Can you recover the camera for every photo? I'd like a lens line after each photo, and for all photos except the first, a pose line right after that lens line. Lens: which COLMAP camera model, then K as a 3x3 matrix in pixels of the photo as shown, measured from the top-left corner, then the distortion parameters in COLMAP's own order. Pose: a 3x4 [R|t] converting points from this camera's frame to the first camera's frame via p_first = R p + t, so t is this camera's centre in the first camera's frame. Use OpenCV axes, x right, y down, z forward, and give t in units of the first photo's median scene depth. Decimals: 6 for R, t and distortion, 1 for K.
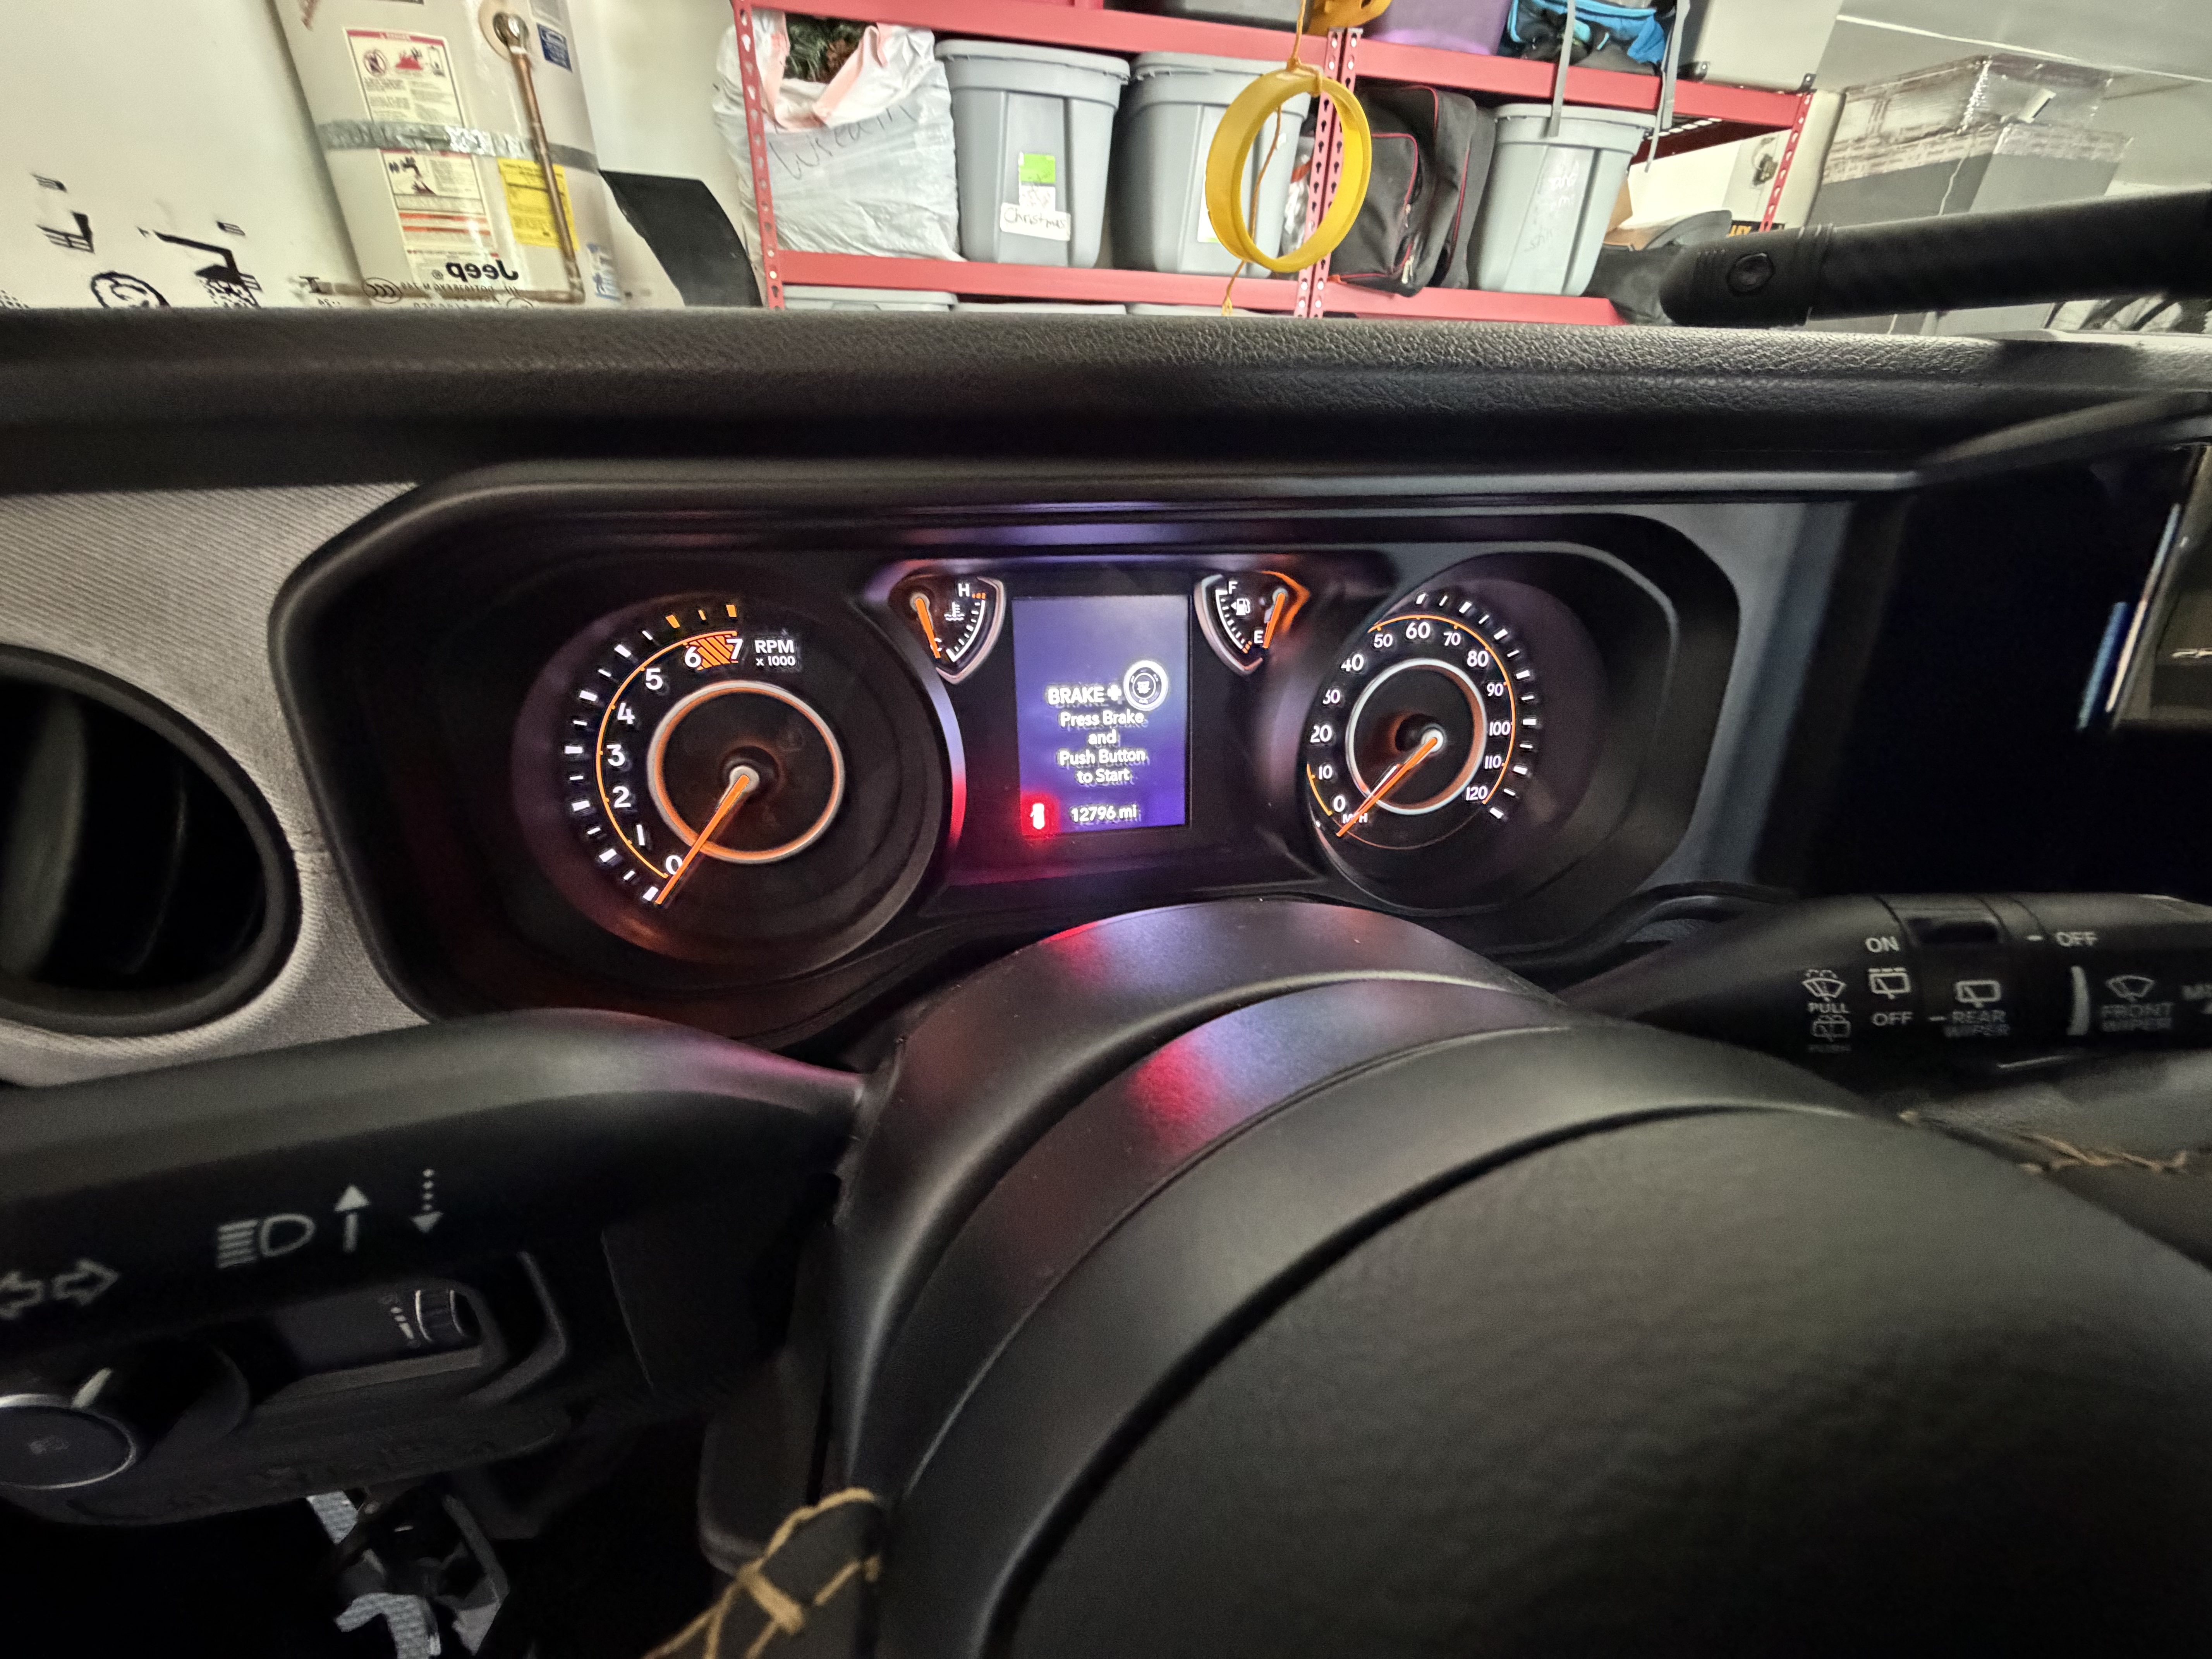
lens RADIAL K [[889.7, 0, 1106.0], [0, 889.7, 829.5], [0, 0, 1]] dist [-0.001312, 0.000985]
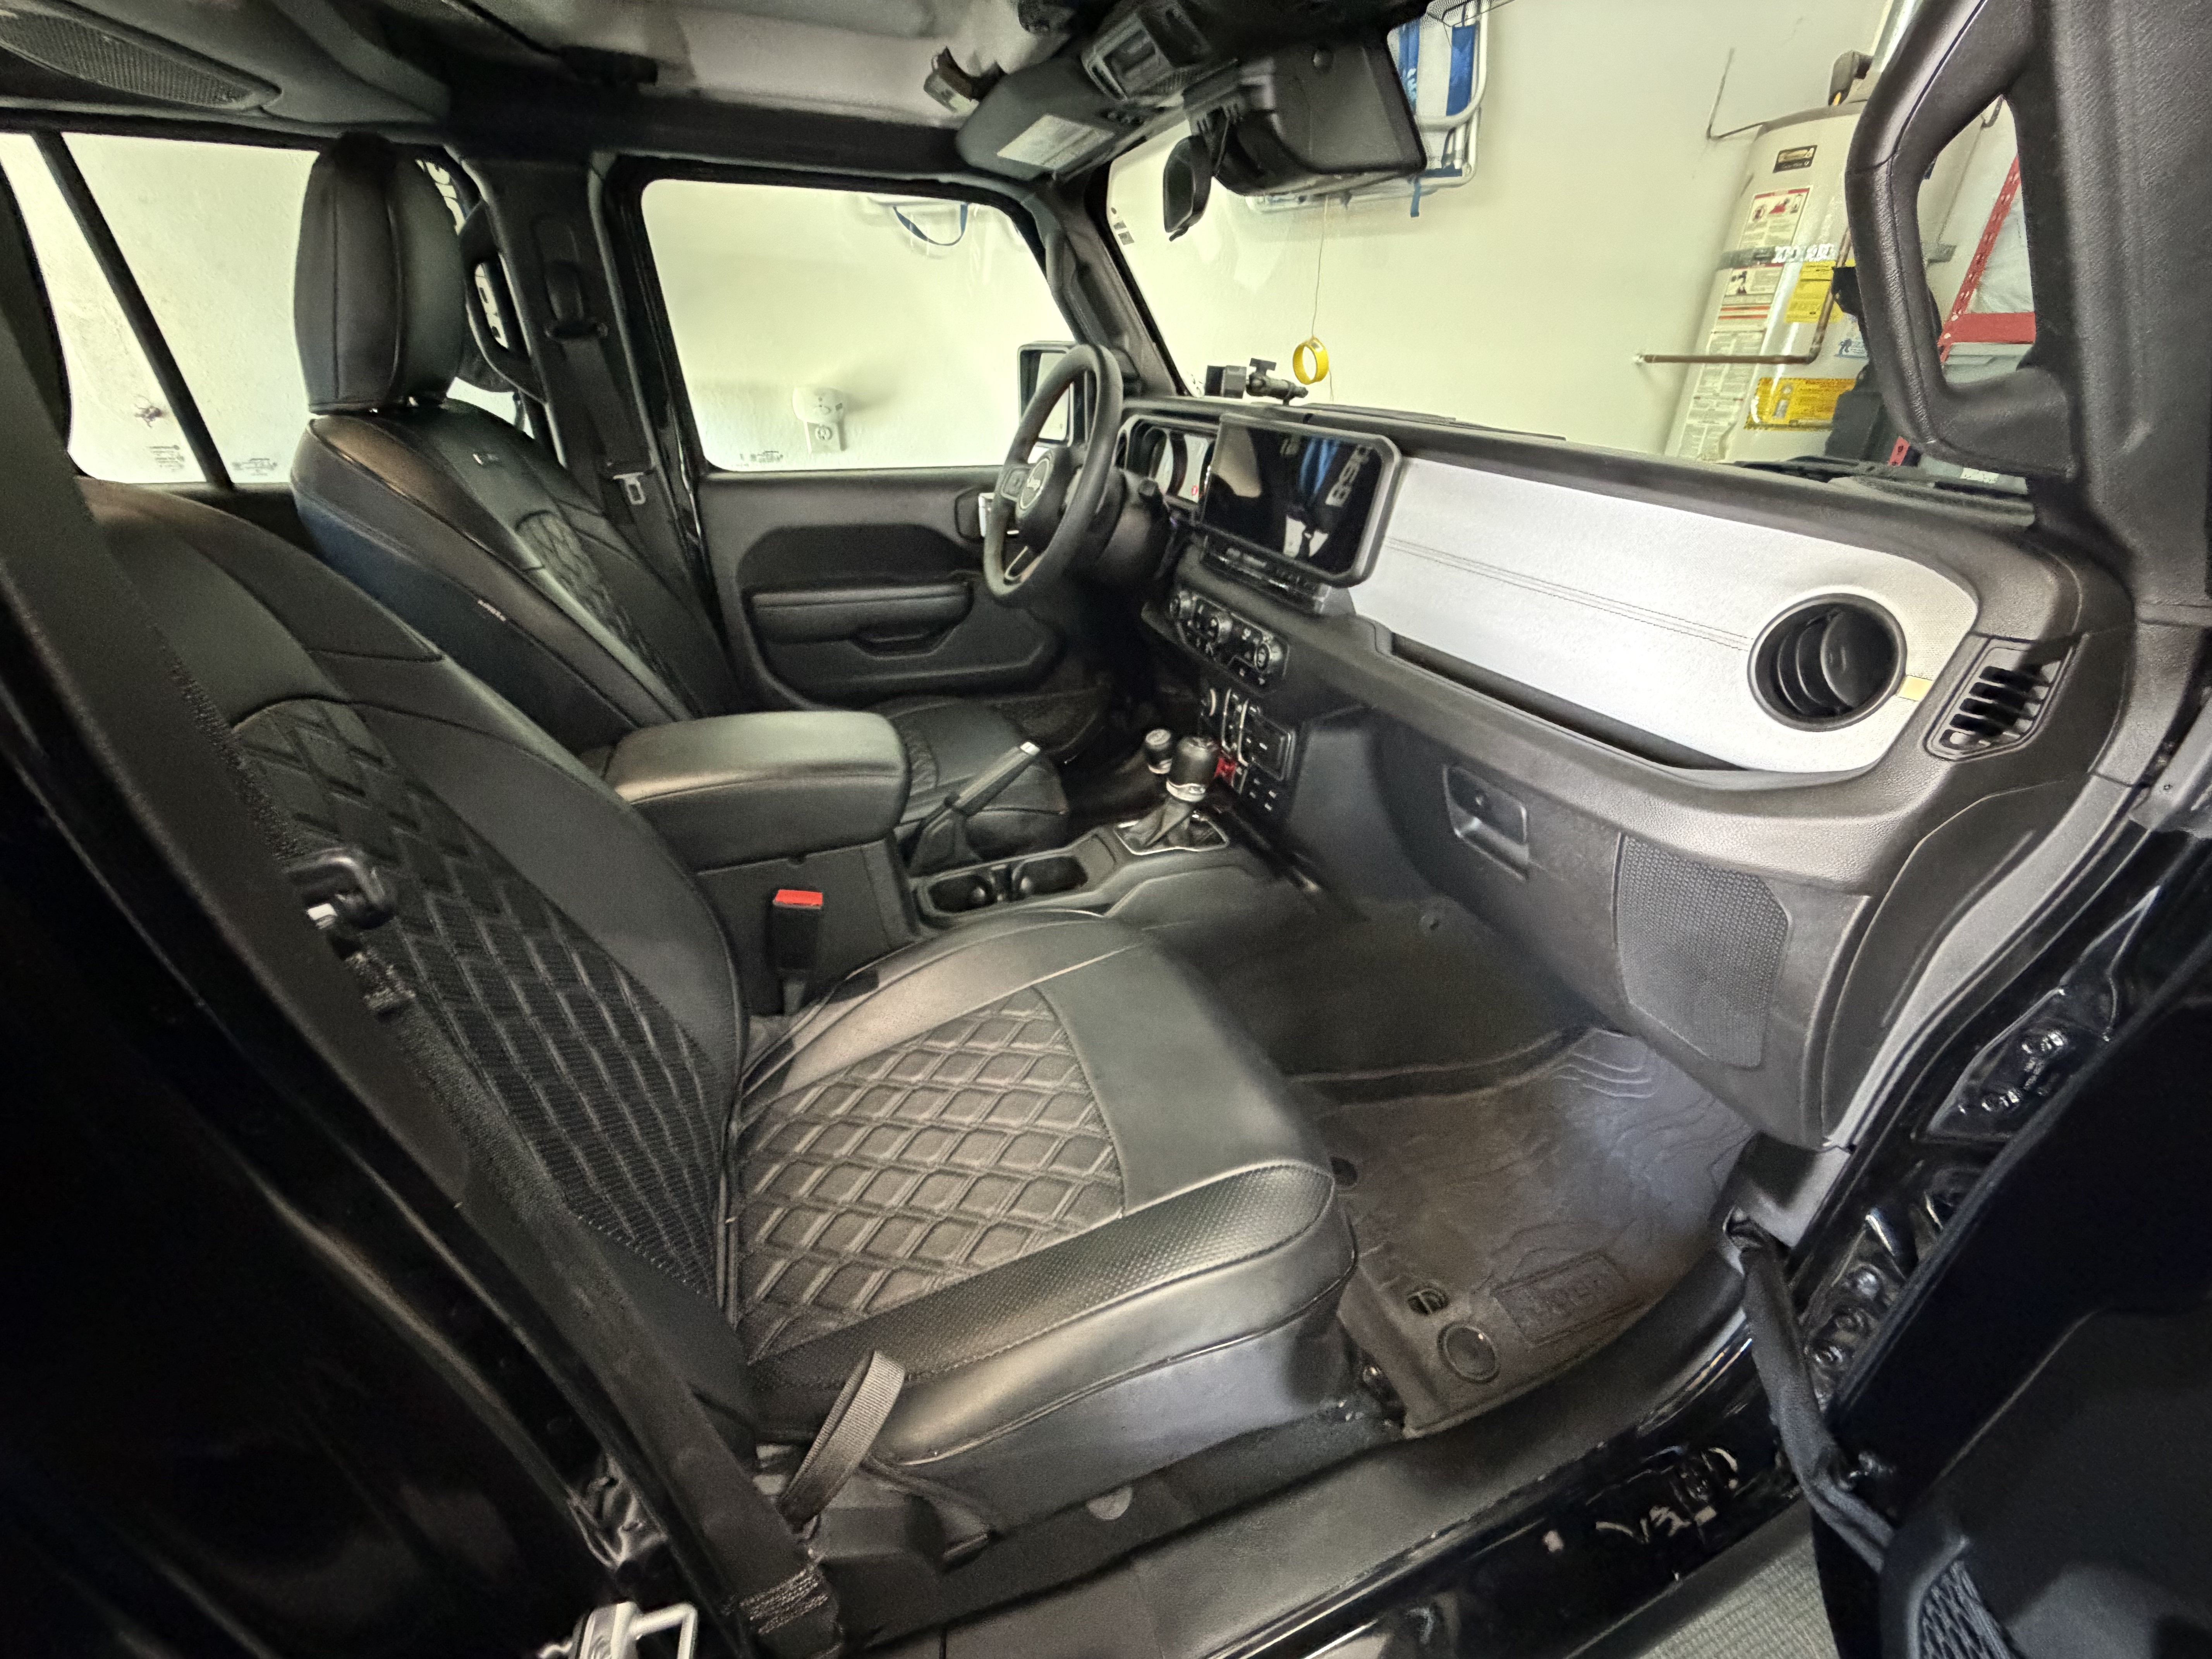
lens RADIAL K [[889.7, 0, 1106.0], [0, 889.7, 829.5], [0, 0, 1]] dist [-0.001312, 0.000985]
pose [[0.124438, 0.445171, -0.886757, 0.836904], [-0.478453, 0.809860, 0.339426, 0.012470], [0.869251, 0.382034, 0.313771, -0.046758]]
